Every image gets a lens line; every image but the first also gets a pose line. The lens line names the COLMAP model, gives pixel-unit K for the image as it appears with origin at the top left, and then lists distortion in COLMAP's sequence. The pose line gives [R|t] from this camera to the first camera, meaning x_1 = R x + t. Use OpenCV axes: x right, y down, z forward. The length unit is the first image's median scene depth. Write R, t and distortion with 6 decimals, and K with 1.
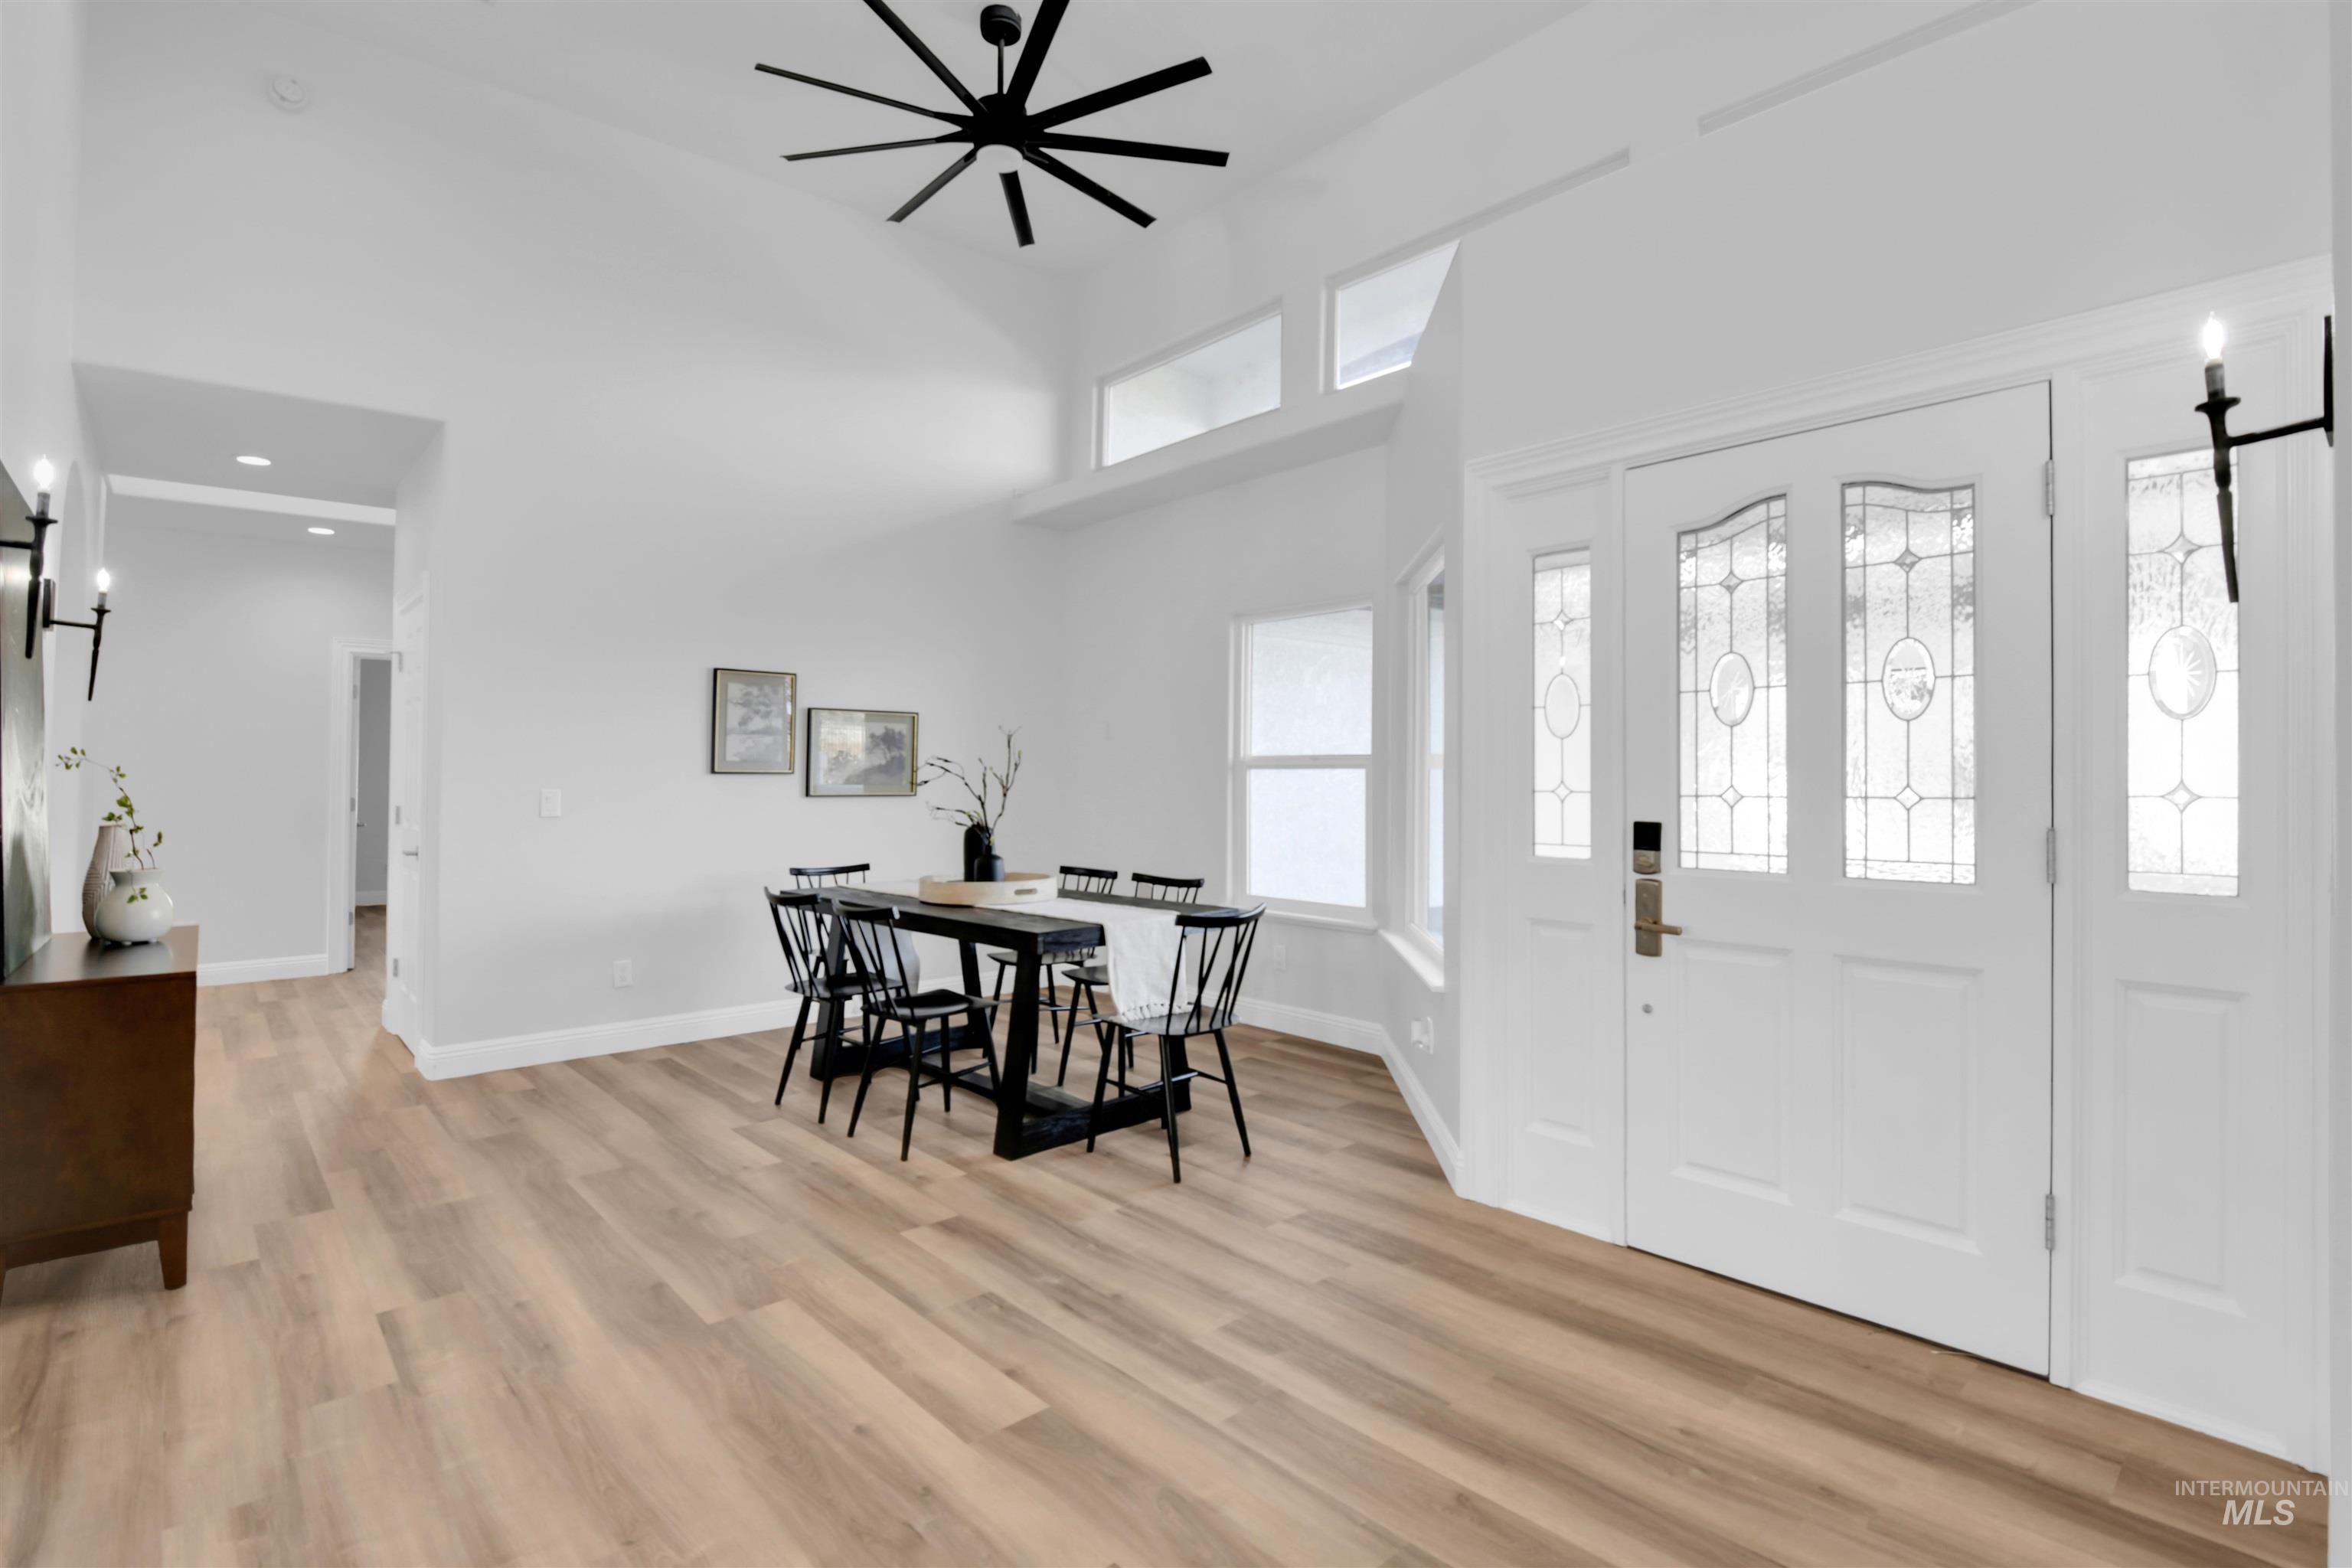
lens RADIAL K [[1136.3, 0, 1171.4], [0, 1136.3, 785.4], [0, 0, 1]] dist [0.023032, 0.000145]
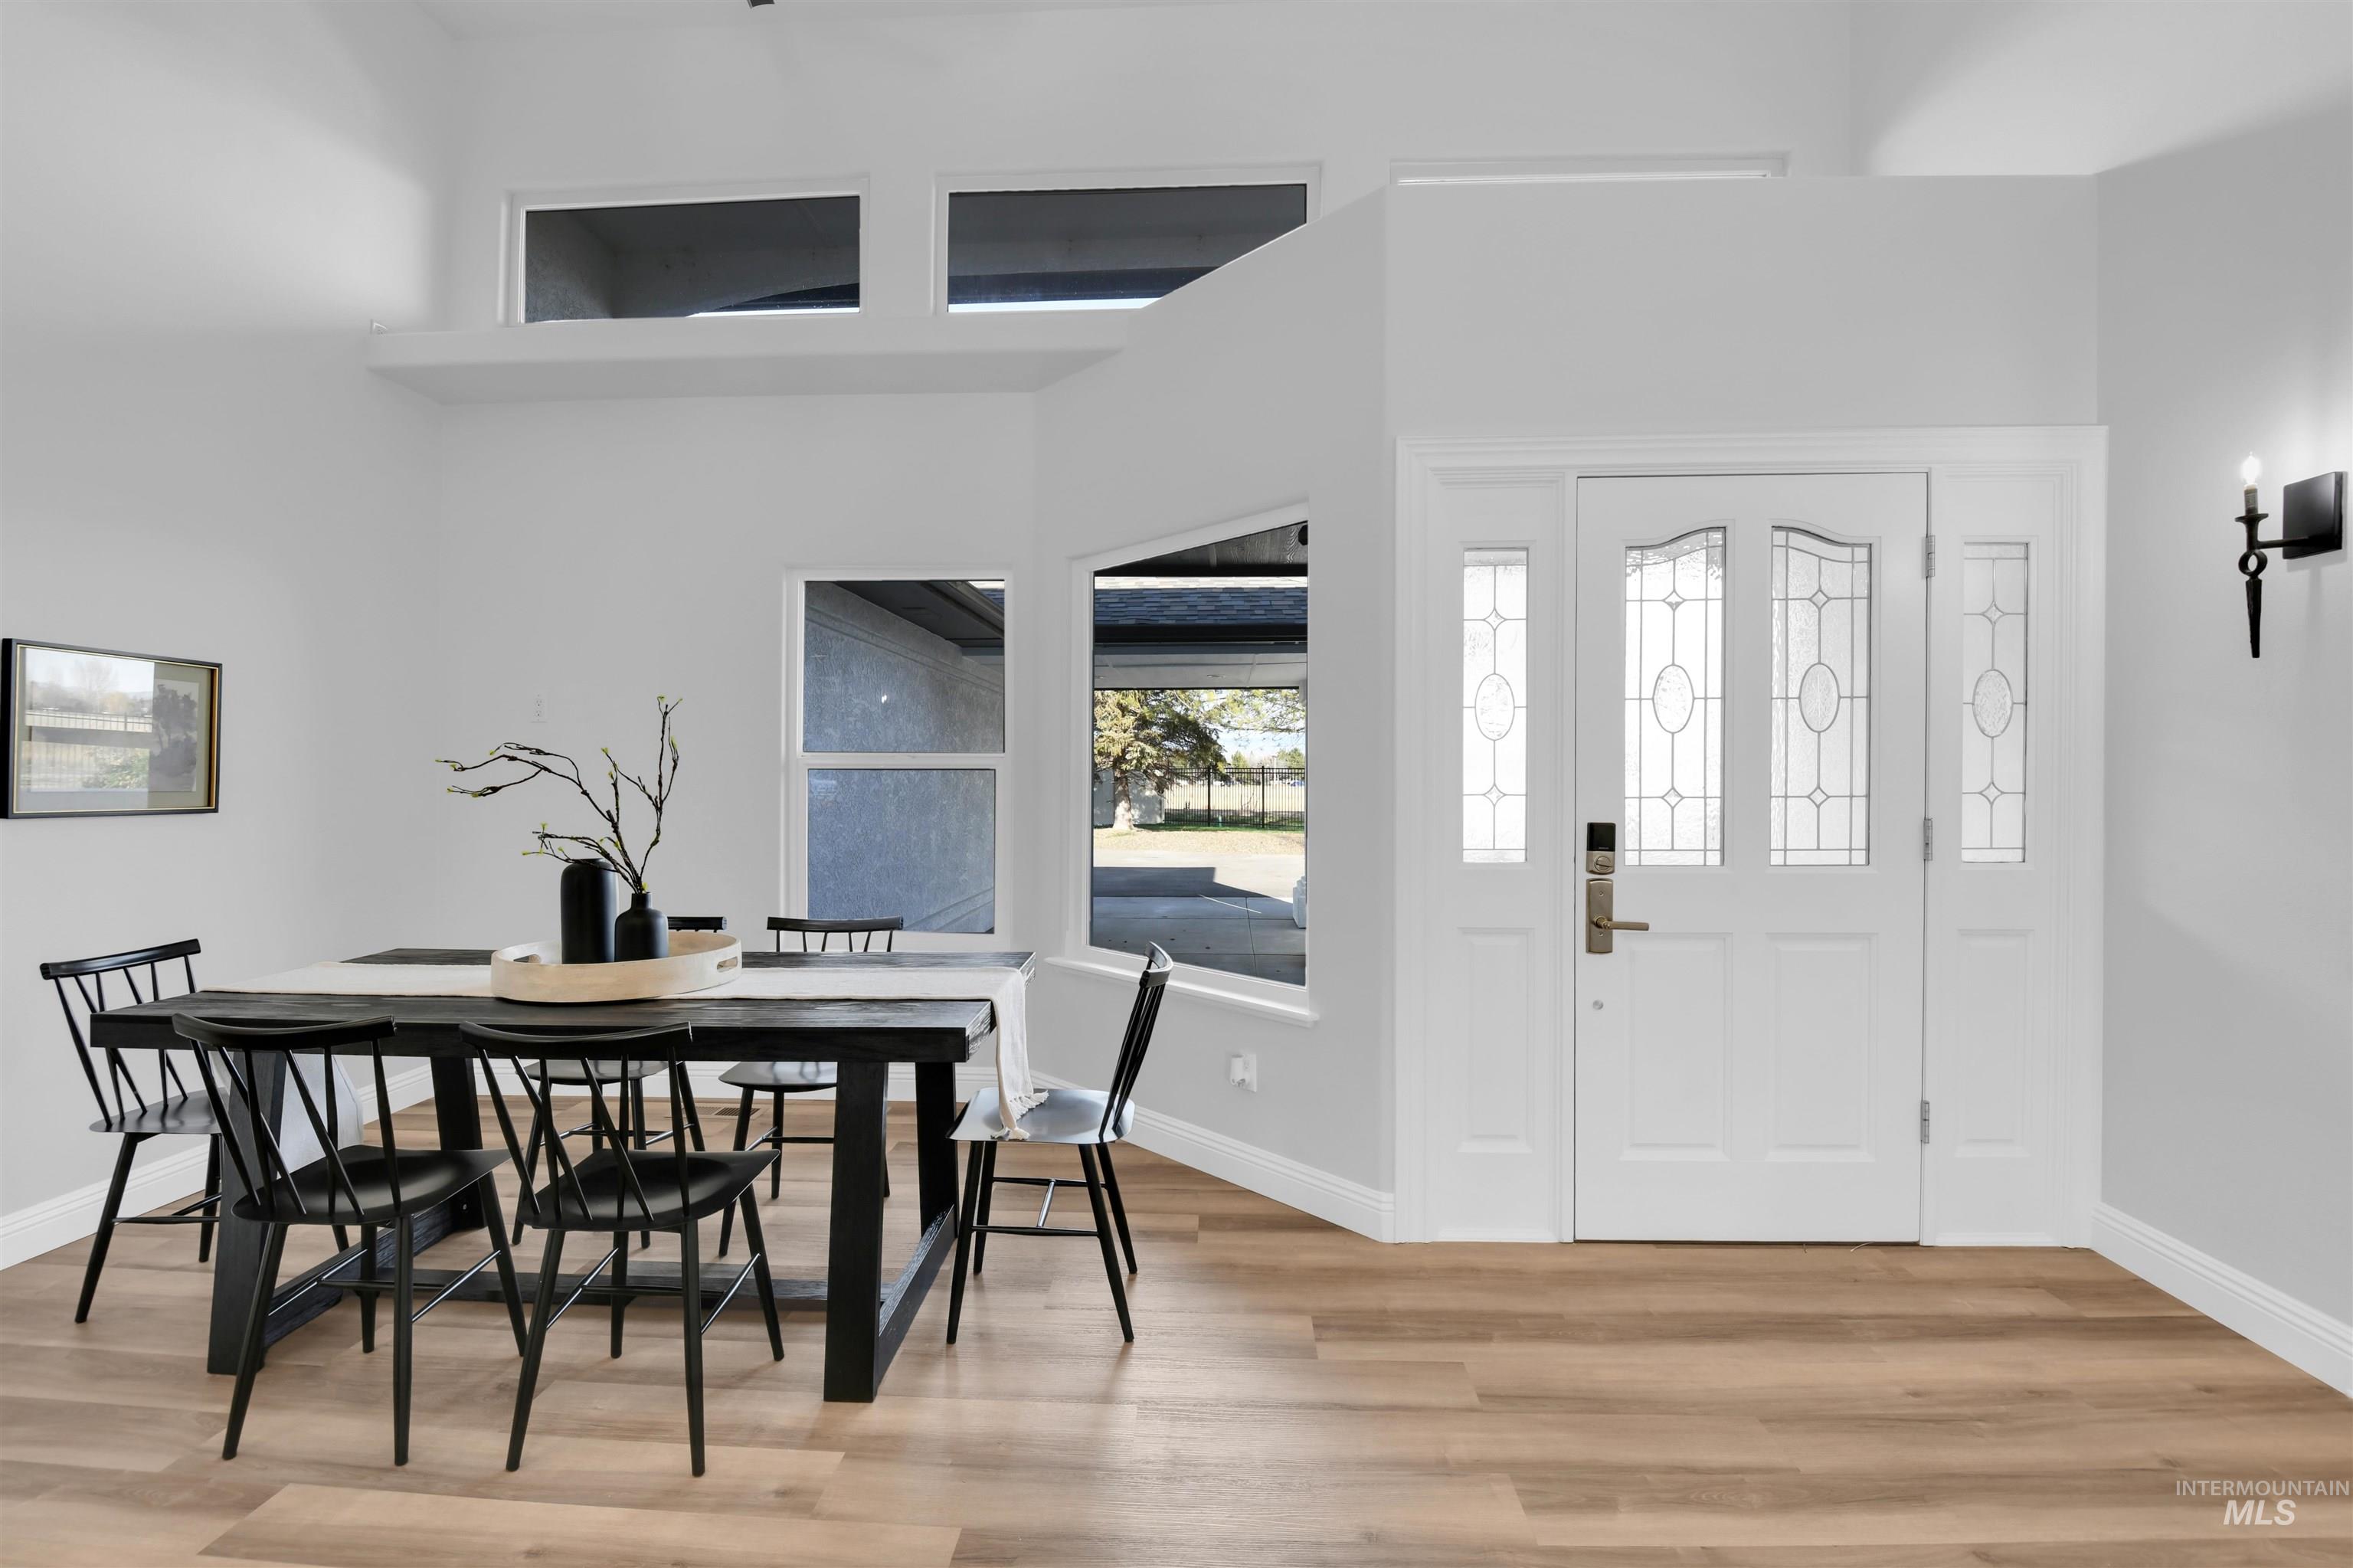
lens RADIAL K [[1104.3, 0, 1172.1], [0, 1104.3, 783.5], [0, 0, 1]] dist [-0.005120, -0.000942]
pose [[0.702941, -0.001900, 0.711245, -0.512117], [0.006325, 0.999974, -0.003580, -0.002313], [-0.711220, 0.007015, 0.702935, 0.524923]]
